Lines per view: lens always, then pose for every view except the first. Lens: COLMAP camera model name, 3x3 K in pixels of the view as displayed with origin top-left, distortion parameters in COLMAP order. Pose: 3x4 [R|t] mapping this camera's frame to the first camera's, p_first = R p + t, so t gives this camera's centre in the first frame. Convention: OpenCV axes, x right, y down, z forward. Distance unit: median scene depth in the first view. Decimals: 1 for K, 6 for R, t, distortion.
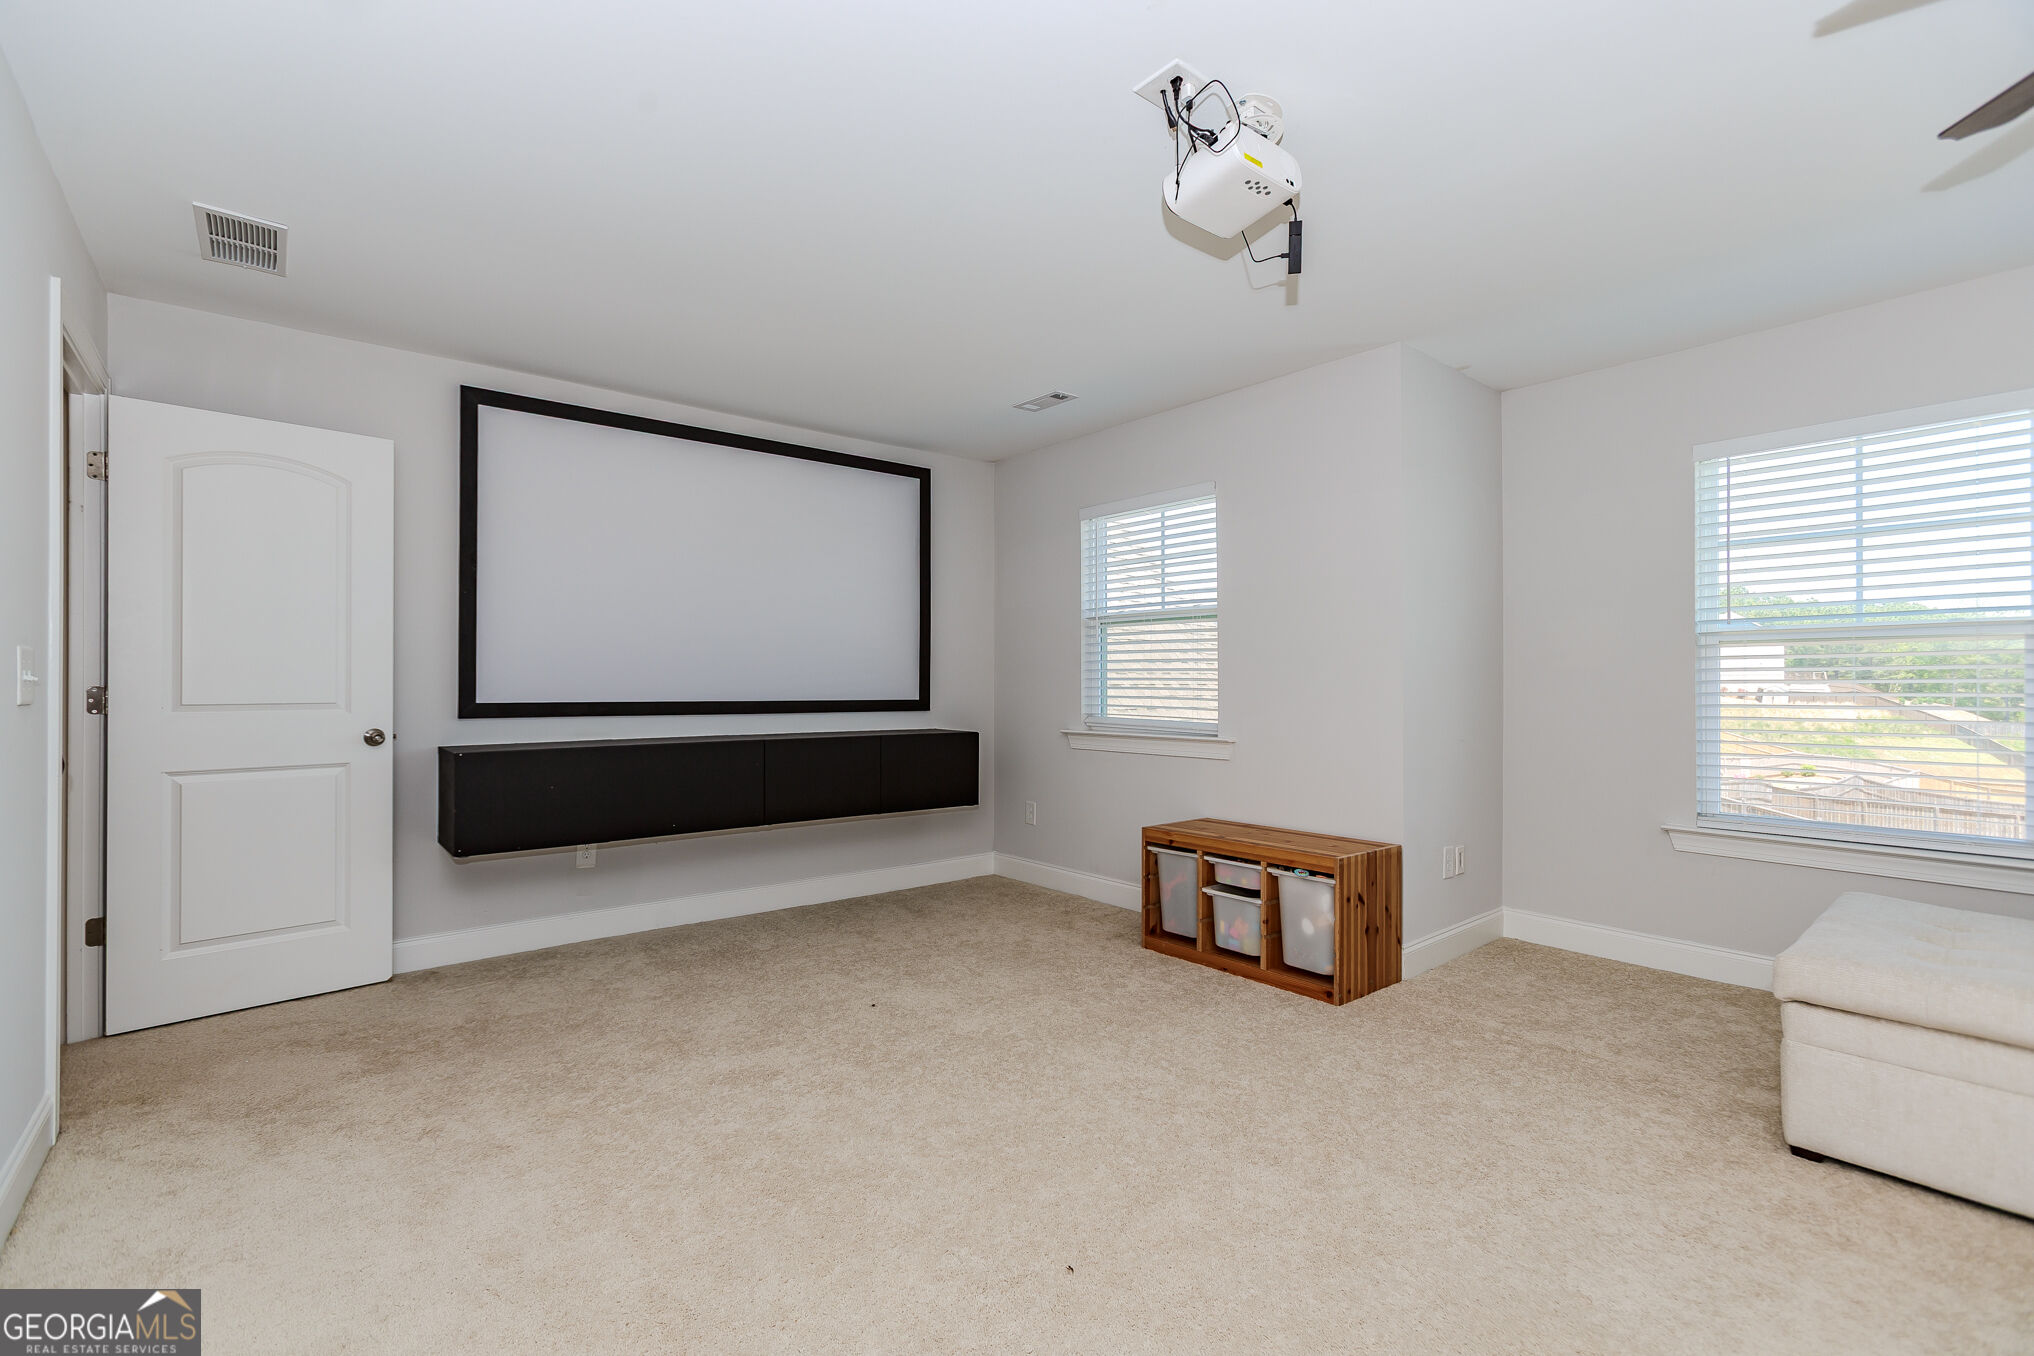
lens RADIAL K [[915.1, 0, 1017.6], [0, 915.1, 682.0], [0, 0, 1]] dist [-0.004215, -0.000959]
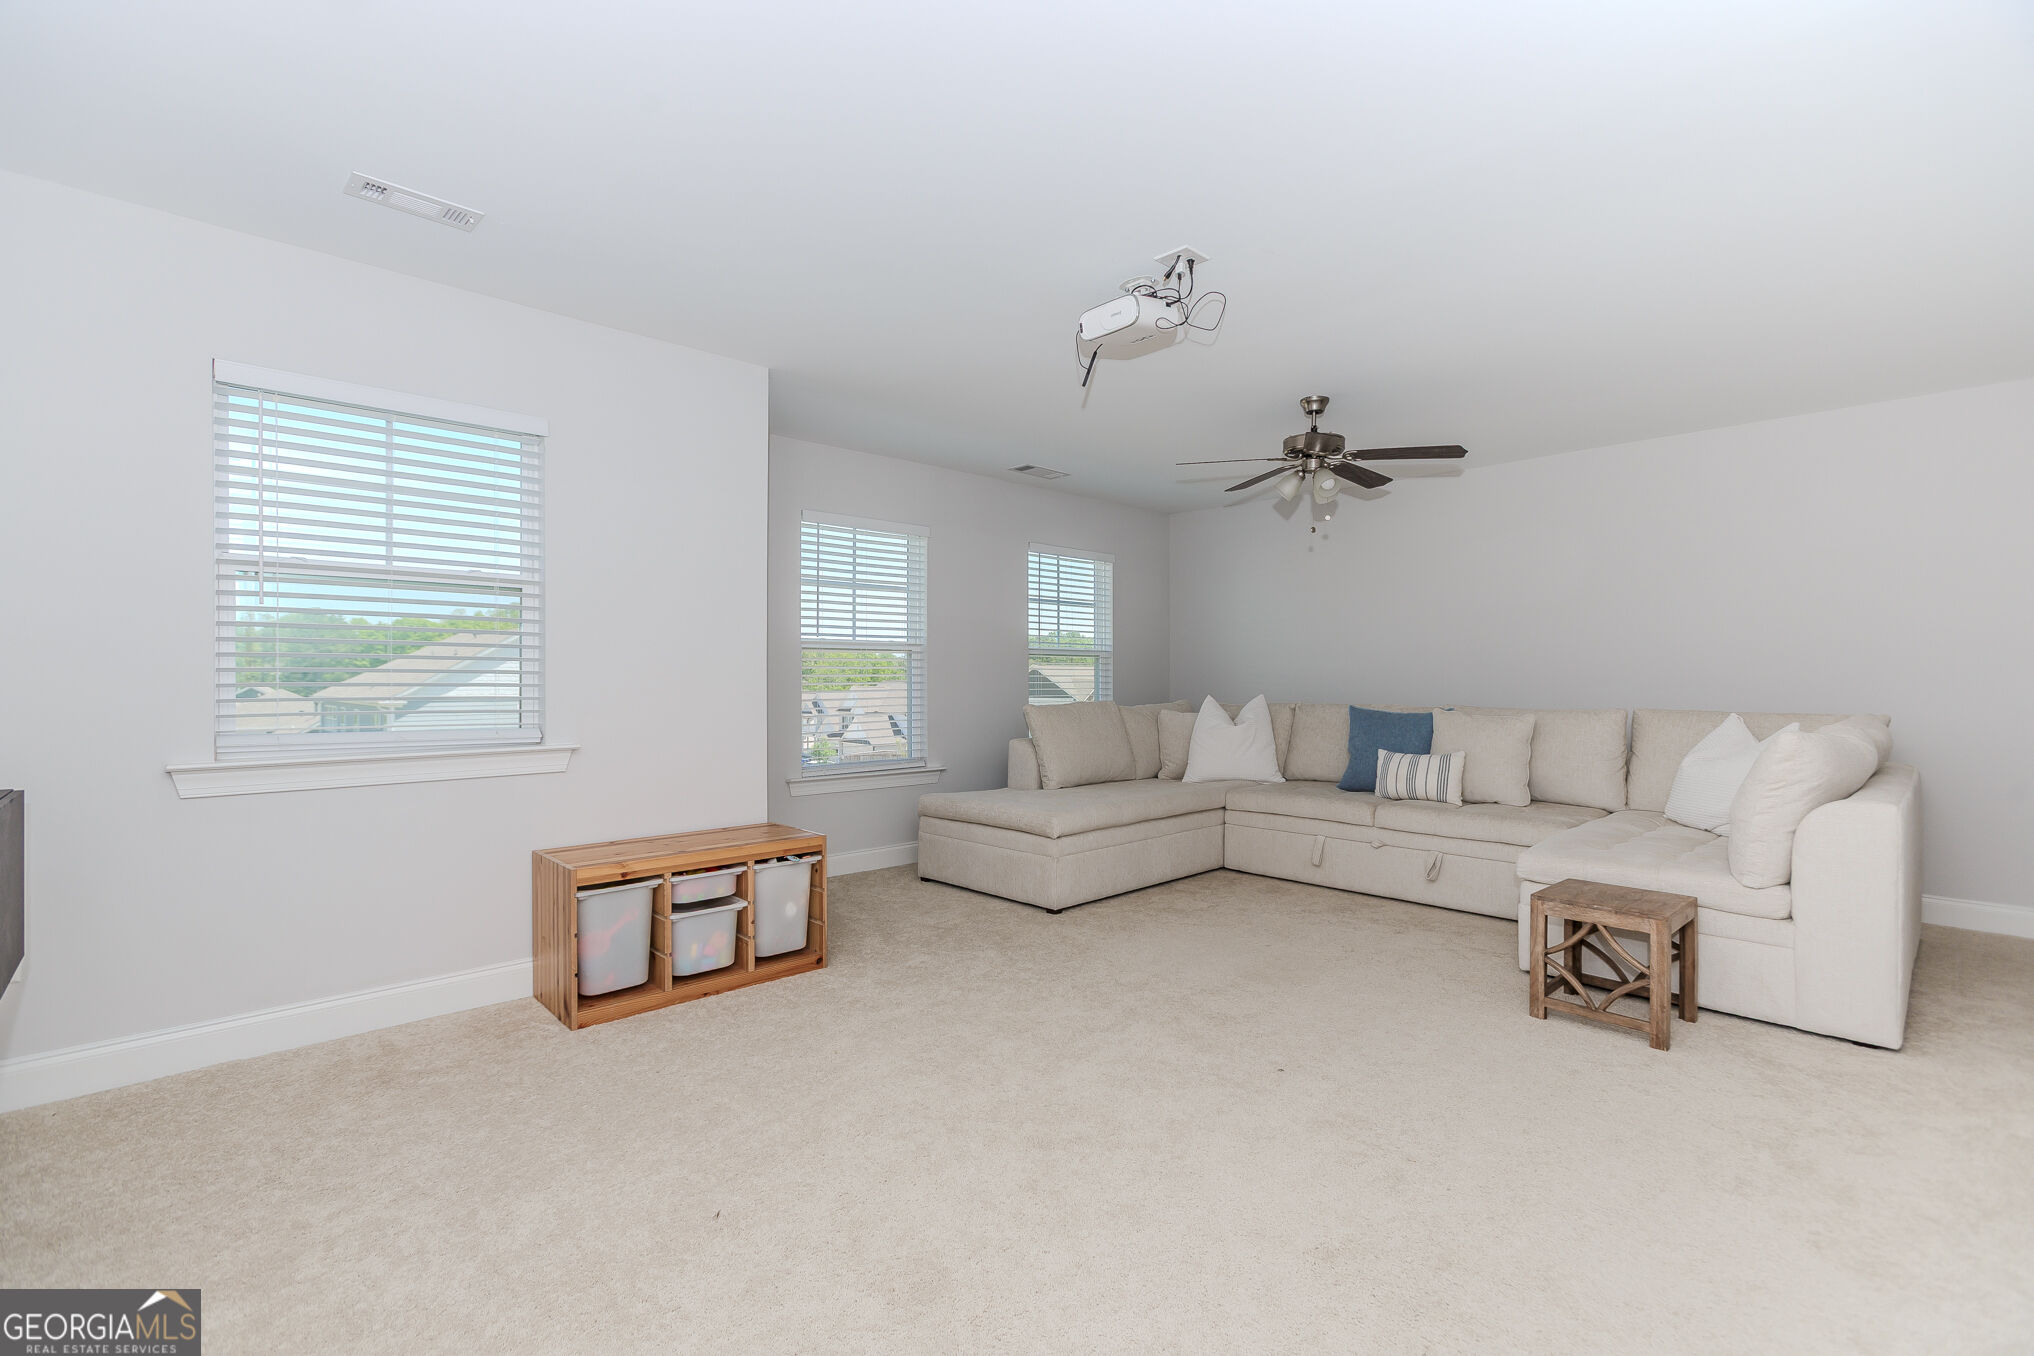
lens RADIAL K [[915.1, 0, 1016.3], [0, 915.1, 676.3], [0, 0, 1]] dist [-0.004215, -0.000959]
pose [[-0.076277, -0.003531, 0.997080, -0.671241], [-0.008561, 0.999959, 0.002887, -0.005914], [-0.997050, -0.008316, -0.076304, 0.733556]]
